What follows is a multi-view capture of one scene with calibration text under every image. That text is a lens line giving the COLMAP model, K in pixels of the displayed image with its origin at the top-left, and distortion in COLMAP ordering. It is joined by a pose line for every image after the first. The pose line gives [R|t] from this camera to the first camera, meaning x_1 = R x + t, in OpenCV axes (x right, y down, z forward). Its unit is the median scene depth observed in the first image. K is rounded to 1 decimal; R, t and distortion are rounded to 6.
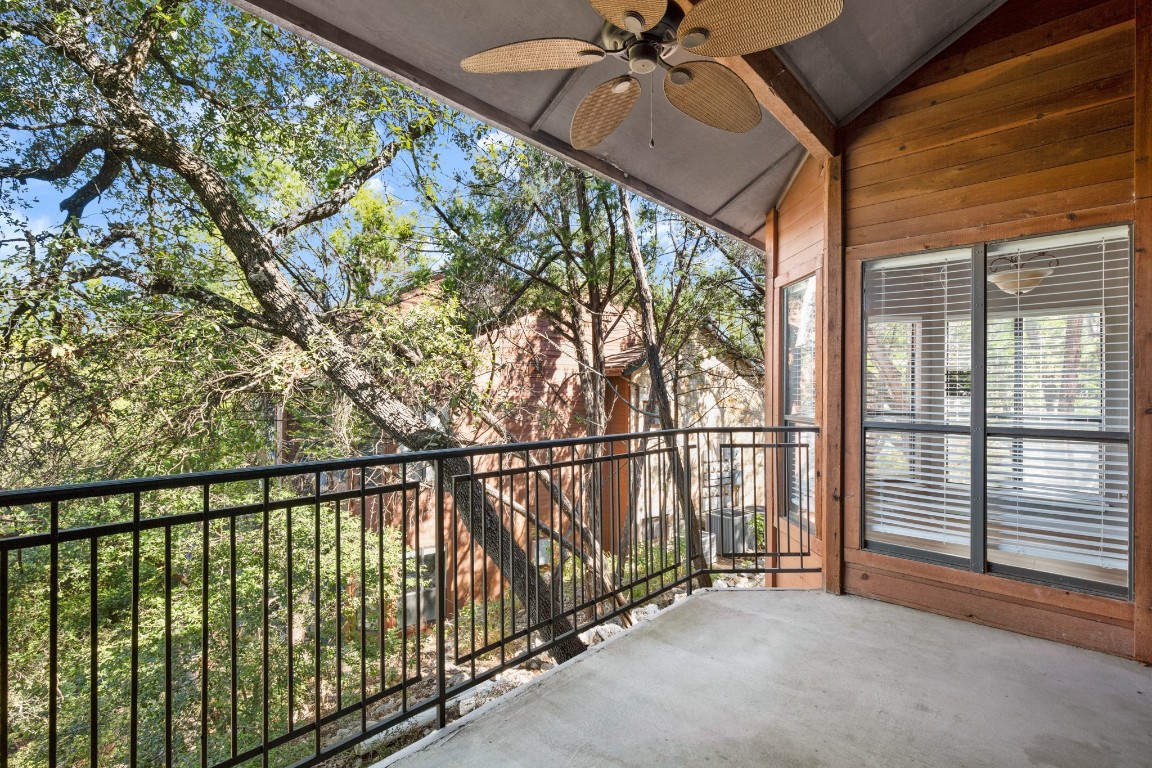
lens RADIAL K [[526.4, 0, 577.1], [0, 526.4, 388.0], [0, 0, 1]] dist [0.013419, 0.000720]
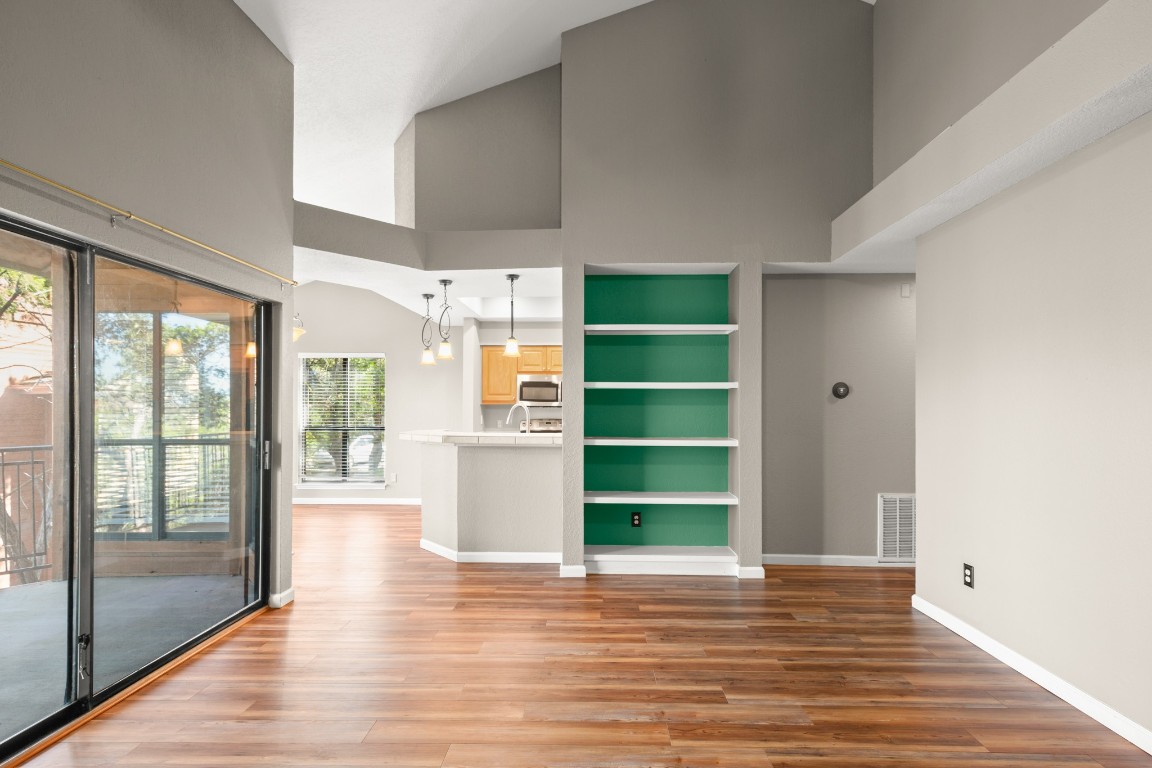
lens RADIAL K [[526.4, 0, 583.1], [0, 526.4, 408.3], [0, 0, 1]] dist [0.013419, 0.000720]
pose [[0.752550, 0.010020, 0.658459, 0.670731], [-0.008647, 0.999948, -0.005334, -0.012520], [-0.658478, -0.001680, 0.752598, -0.838064]]
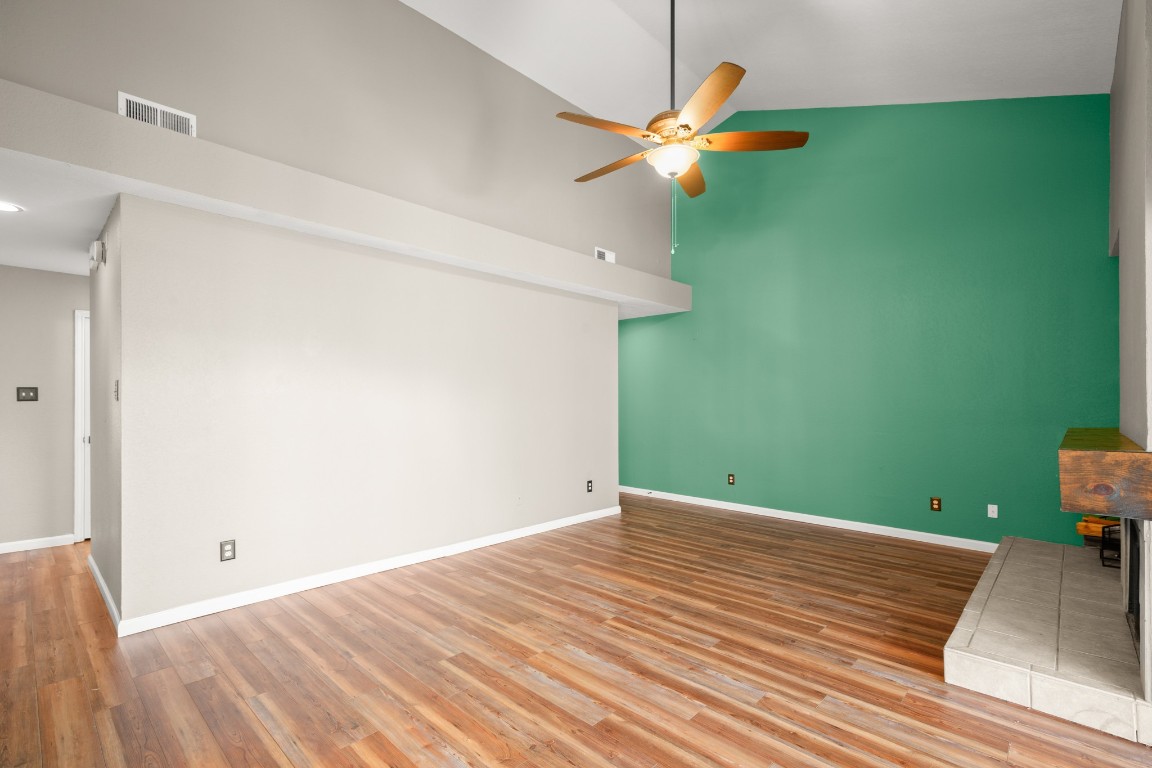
lens RADIAL K [[526.4, 0, 586.1], [0, 526.4, 393.1], [0, 0, 1]] dist [0.013419, 0.000720]
pose [[-0.999990, 0.003313, 0.003117, 1.155328], [0.003276, 0.999924, -0.011848, -0.015619], [-0.003156, -0.011838, -0.999925, 0.579005]]
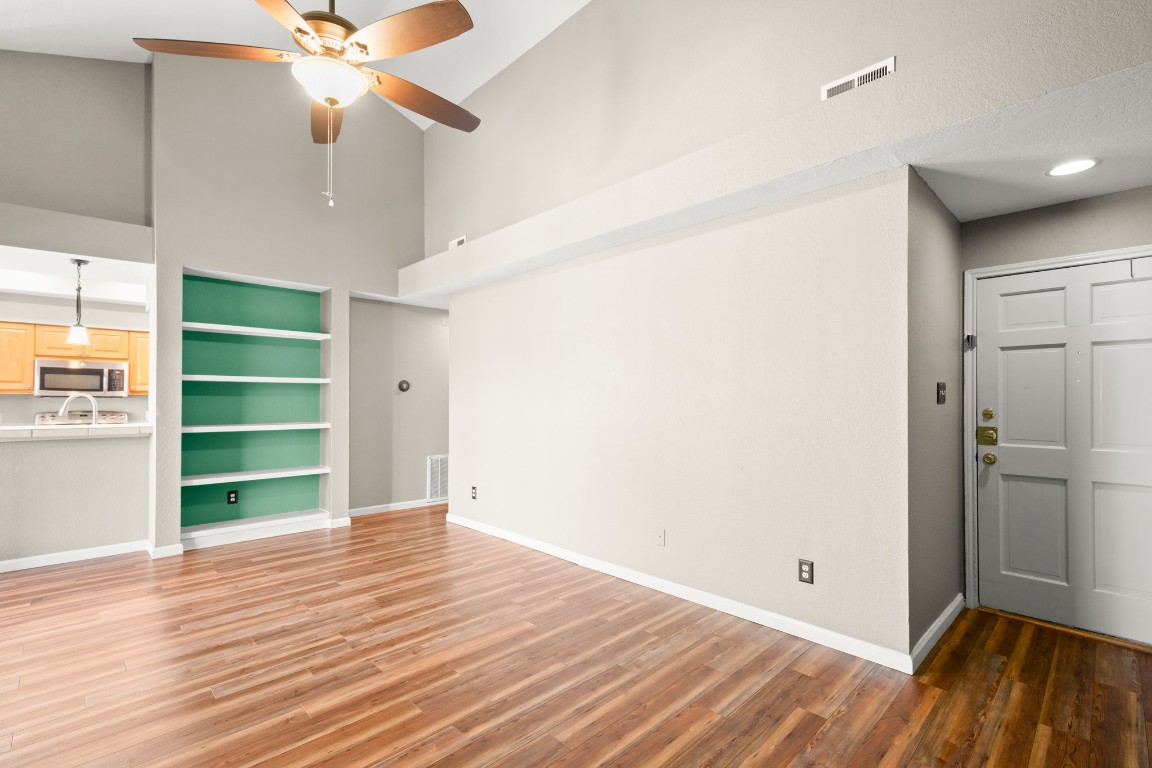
lens RADIAL K [[526.4, 0, 580.4], [0, 526.4, 393.8], [0, 0, 1]] dist [0.013419, 0.000720]
pose [[0.057774, 0.017706, 0.998173, 0.122921], [-0.000607, 0.999843, -0.017701, -0.007513], [-0.998329, 0.000417, 0.057776, -1.026473]]
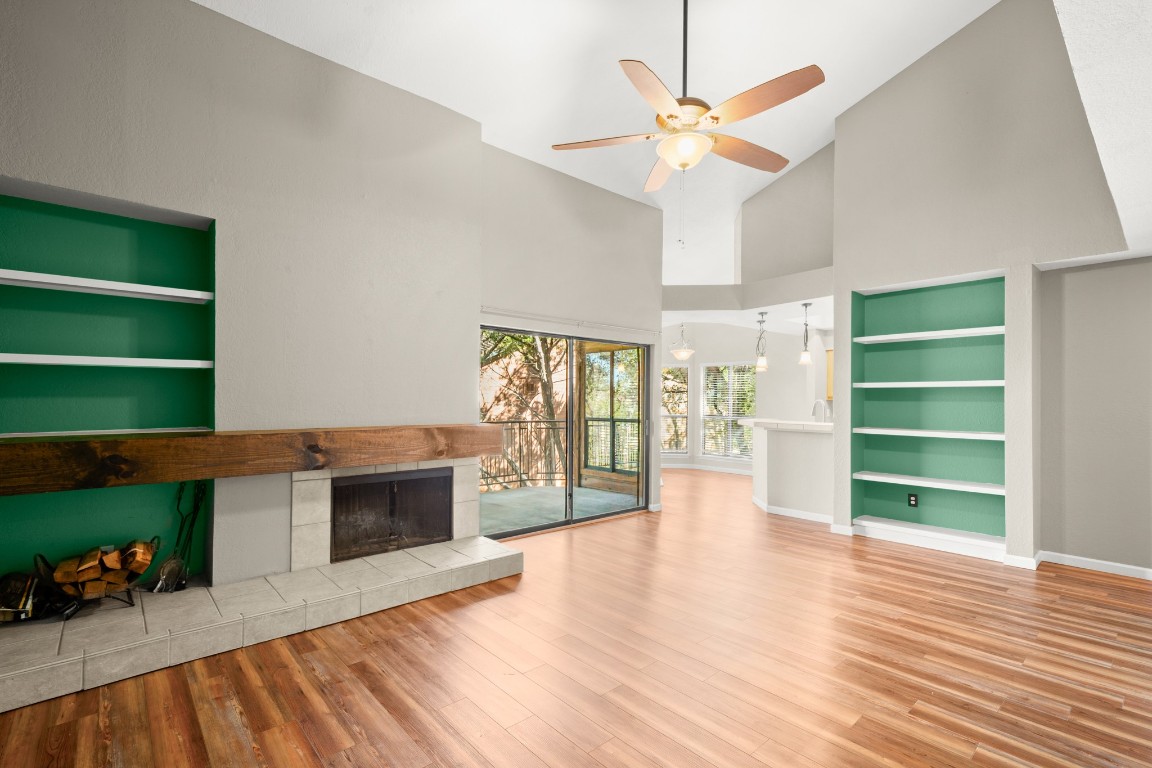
lens RADIAL K [[526.4, 0, 586.4], [0, 526.4, 394.7], [0, 0, 1]] dist [0.013419, 0.000720]
pose [[0.995539, 0.014285, -0.093266, 0.869366], [-0.015342, 0.999826, -0.010631, -0.017133], [0.093098, 0.012015, 0.995584, -1.666667]]
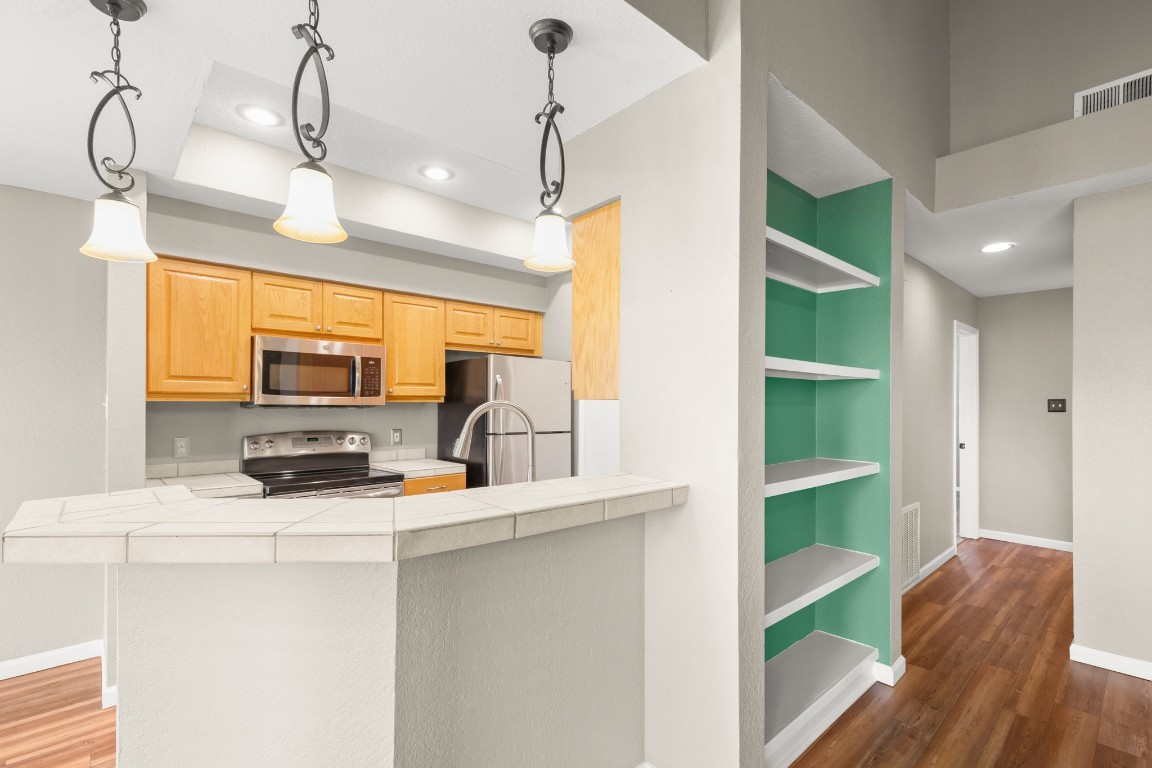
lens RADIAL K [[526.4, 0, 581.0], [0, 526.4, 401.4], [0, 0, 1]] dist [0.013419, 0.000720]
pose [[0.077681, 0.010848, 0.996919, 1.001695], [-0.000496, 0.999941, -0.010843, -0.029992], [-0.996978, 0.000347, 0.077682, 0.399392]]
